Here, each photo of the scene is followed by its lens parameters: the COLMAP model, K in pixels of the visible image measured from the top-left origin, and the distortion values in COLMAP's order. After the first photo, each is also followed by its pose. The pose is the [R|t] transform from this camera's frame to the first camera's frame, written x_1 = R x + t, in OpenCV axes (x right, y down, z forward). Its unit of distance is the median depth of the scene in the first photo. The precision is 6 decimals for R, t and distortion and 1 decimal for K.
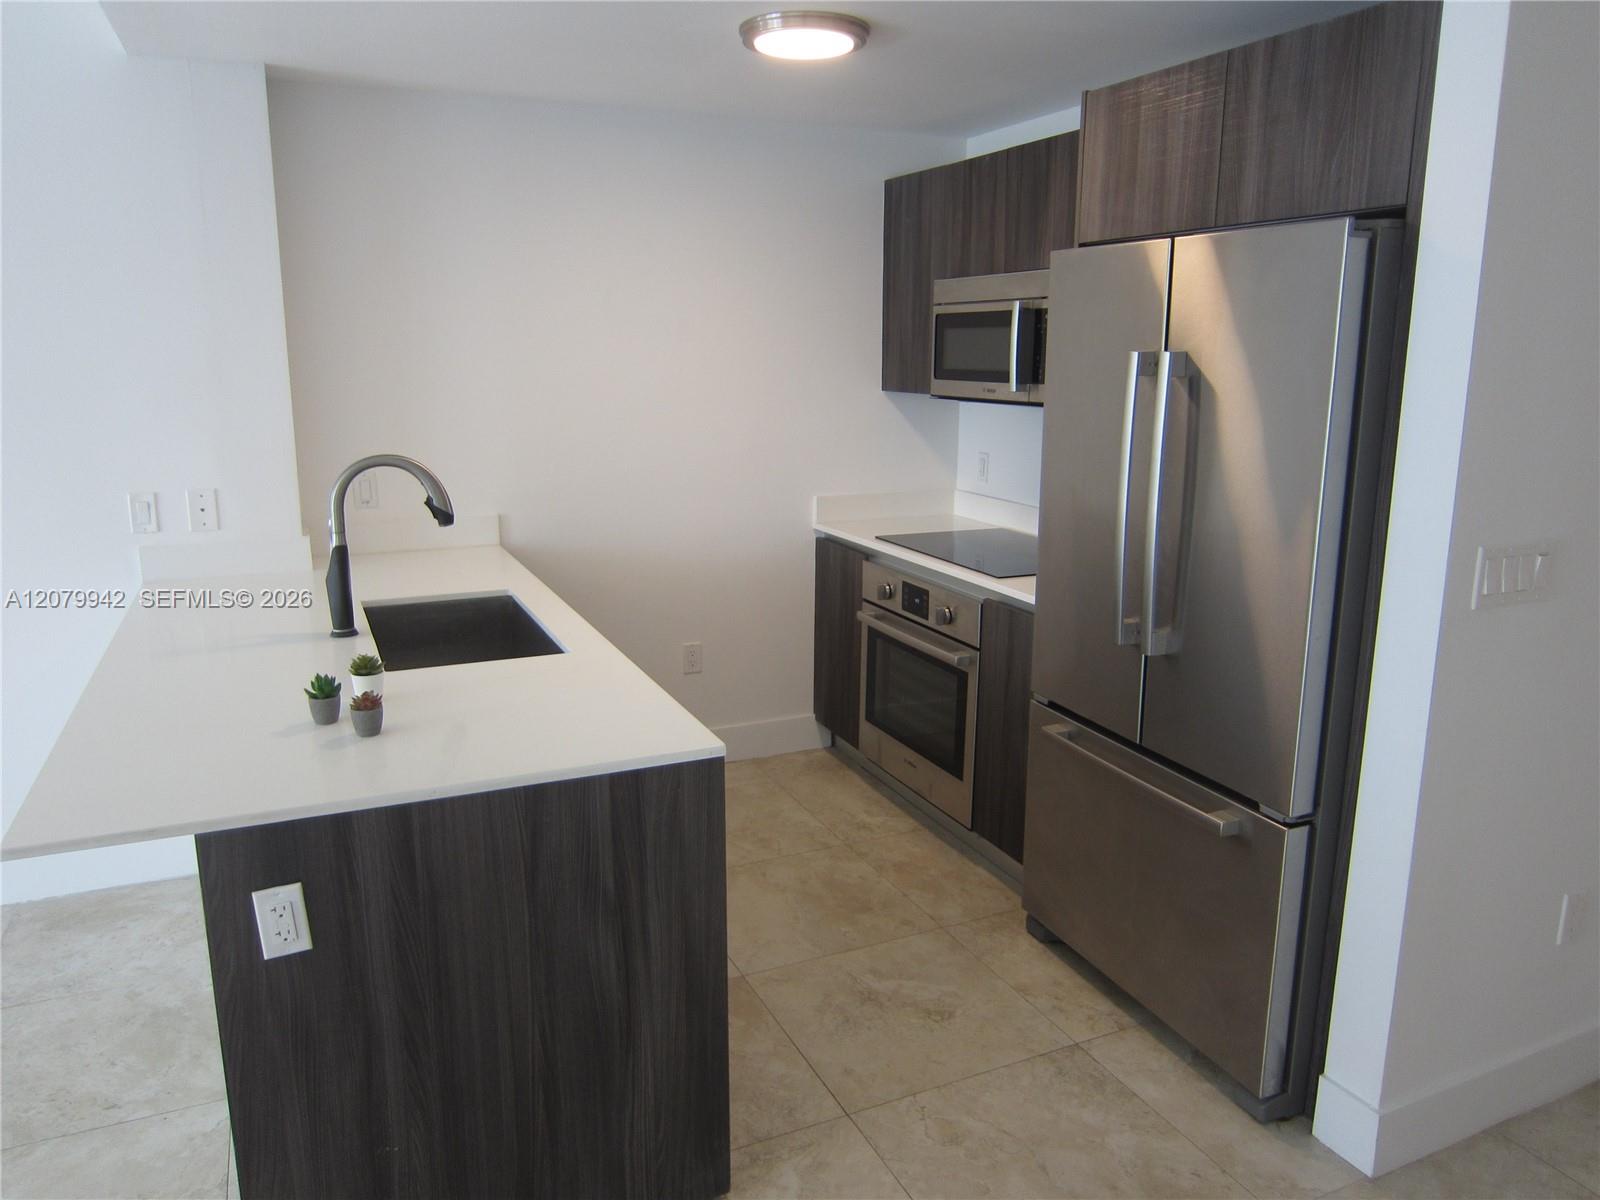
lens RADIAL K [[1143.2, 0, 801.8], [0, 1143.2, 595.8], [0, 0, 1]] dist [-0.028648, 0.007289]
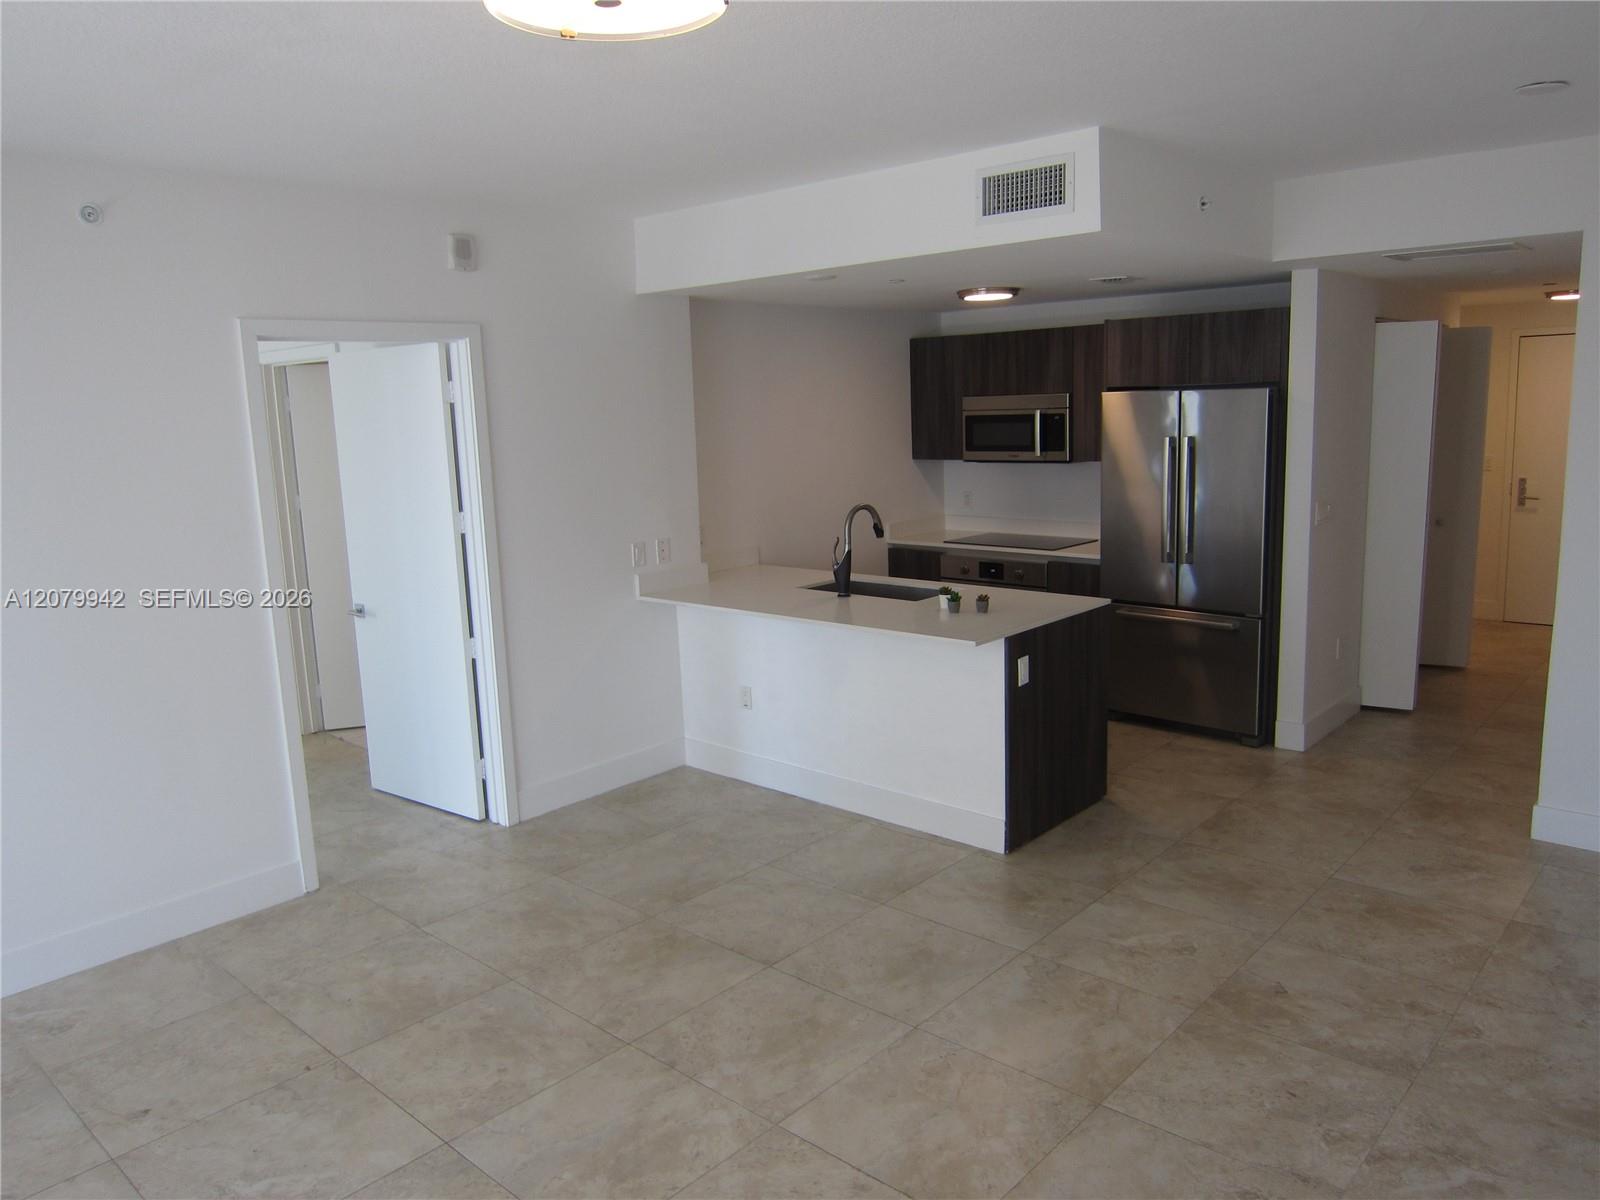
lens RADIAL K [[1143.2, 0, 801.8], [0, 1143.2, 595.8], [0, 0, 1]] dist [-0.028648, 0.007289]
pose [[0.917602, -0.103652, 0.383749, -0.912919], [0.123730, 0.991923, -0.027936, 0.059266], [-0.377753, 0.073115, 0.923015, -0.596960]]
